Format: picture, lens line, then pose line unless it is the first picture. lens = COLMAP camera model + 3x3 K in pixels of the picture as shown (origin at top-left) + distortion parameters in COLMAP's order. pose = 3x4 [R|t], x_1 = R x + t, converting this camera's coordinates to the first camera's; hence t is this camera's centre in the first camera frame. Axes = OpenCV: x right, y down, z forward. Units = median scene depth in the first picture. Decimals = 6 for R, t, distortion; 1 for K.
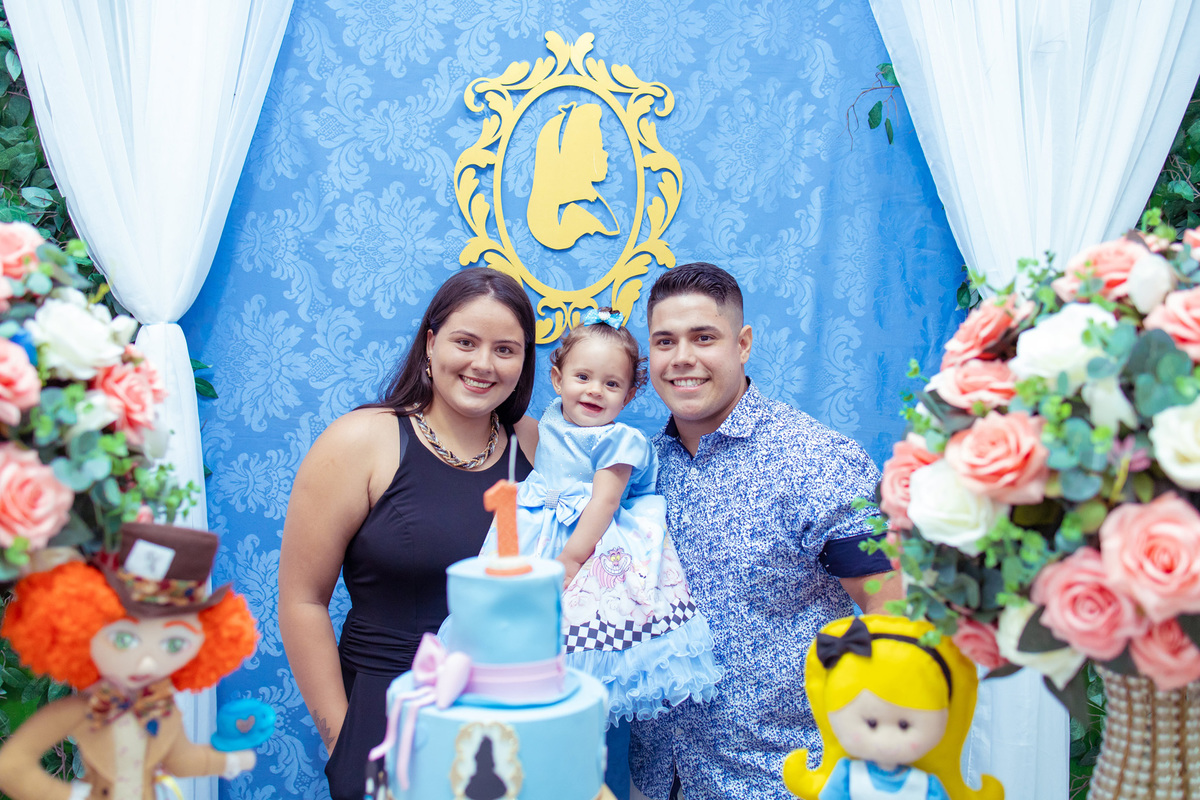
lens RADIAL K [[1208.7, 0, 600.0], [0, 1208.7, 400.0], [0, 0, 1]] dist [-0.016663, -0.009978]
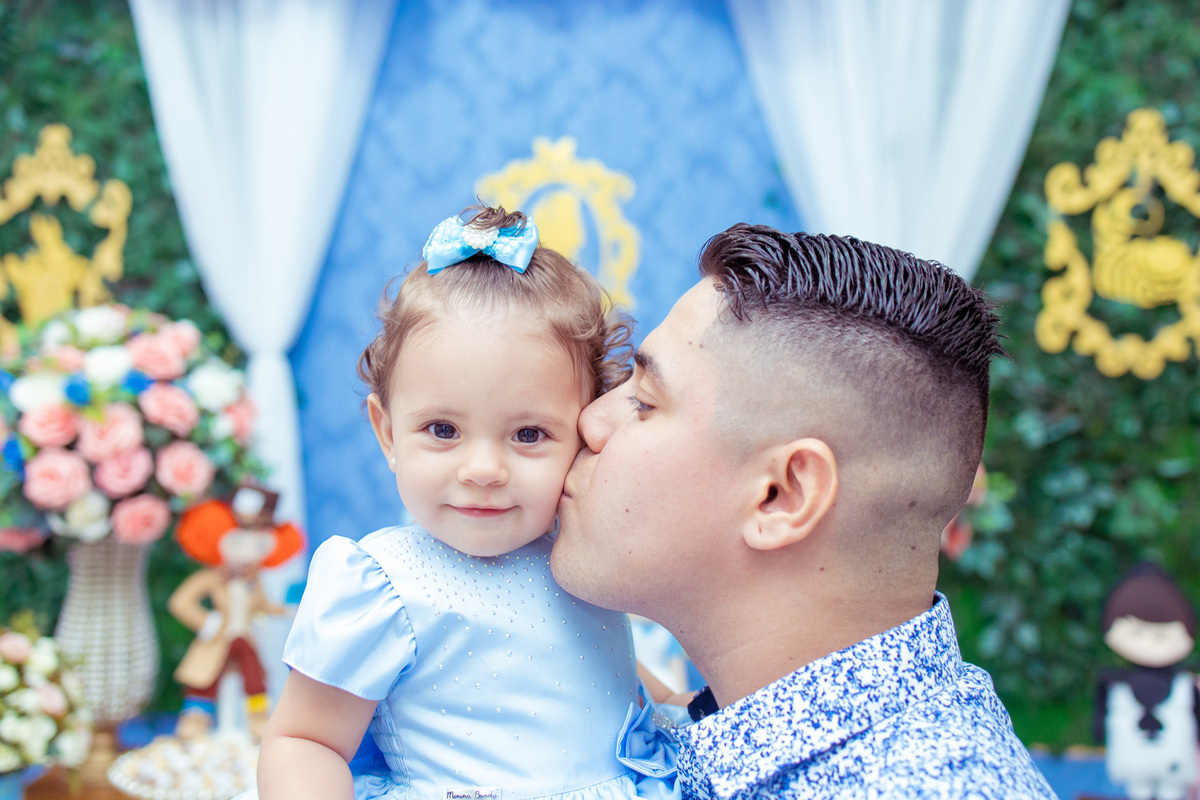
lens RADIAL K [[1253.0, 0, 599.6], [0, 1253.0, 387.2], [0, 0, 1]] dist [-0.030644, -0.015856]
pose [[0.994146, -0.007243, -0.107803, 0.179255], [0.006909, 0.999970, -0.003468, -0.018391], [0.107824, 0.002702, 0.994166, -0.415482]]
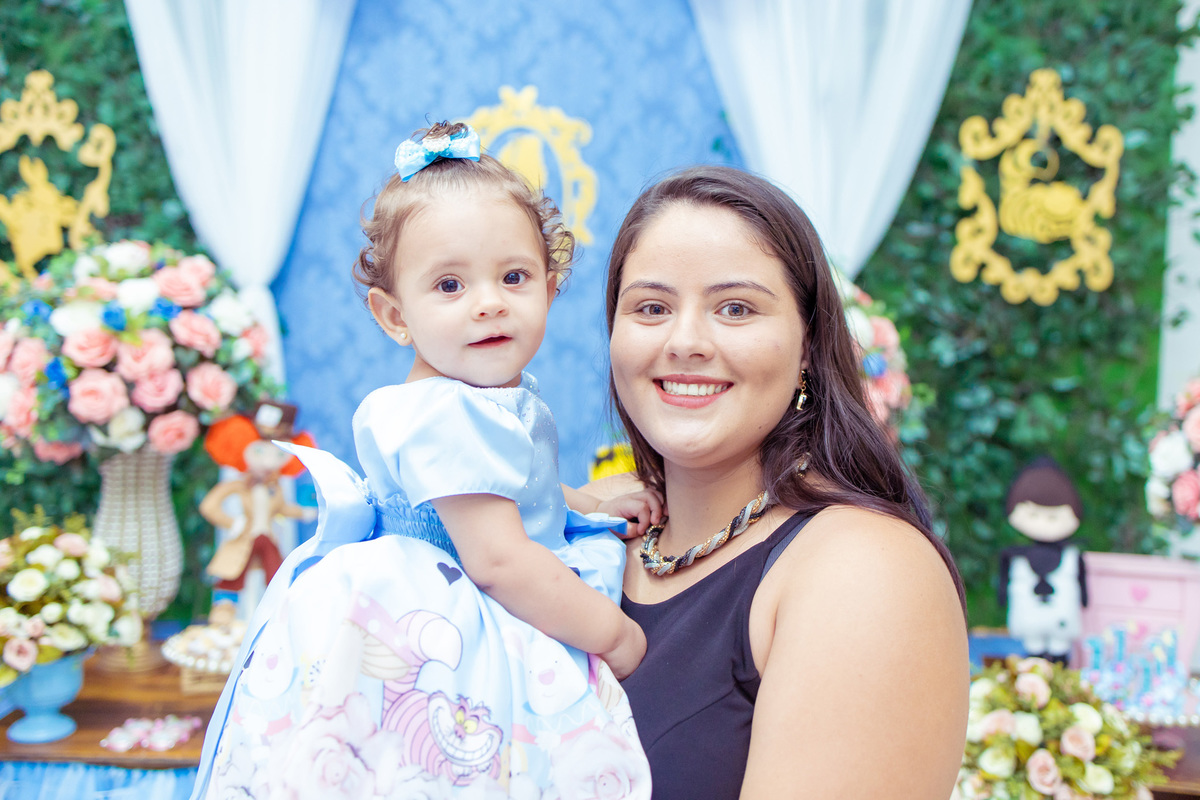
lens RADIAL K [[1204.9, 0, 639.4], [0, 1204.9, 398.6], [0, 0, 1]] dist [-0.056291, -0.016806]
pose [[0.999798, -0.010670, -0.017052, 0.147016], [0.011690, 0.998077, 0.060882, -0.010207], [0.016369, -0.061069, 0.997999, -0.506498]]
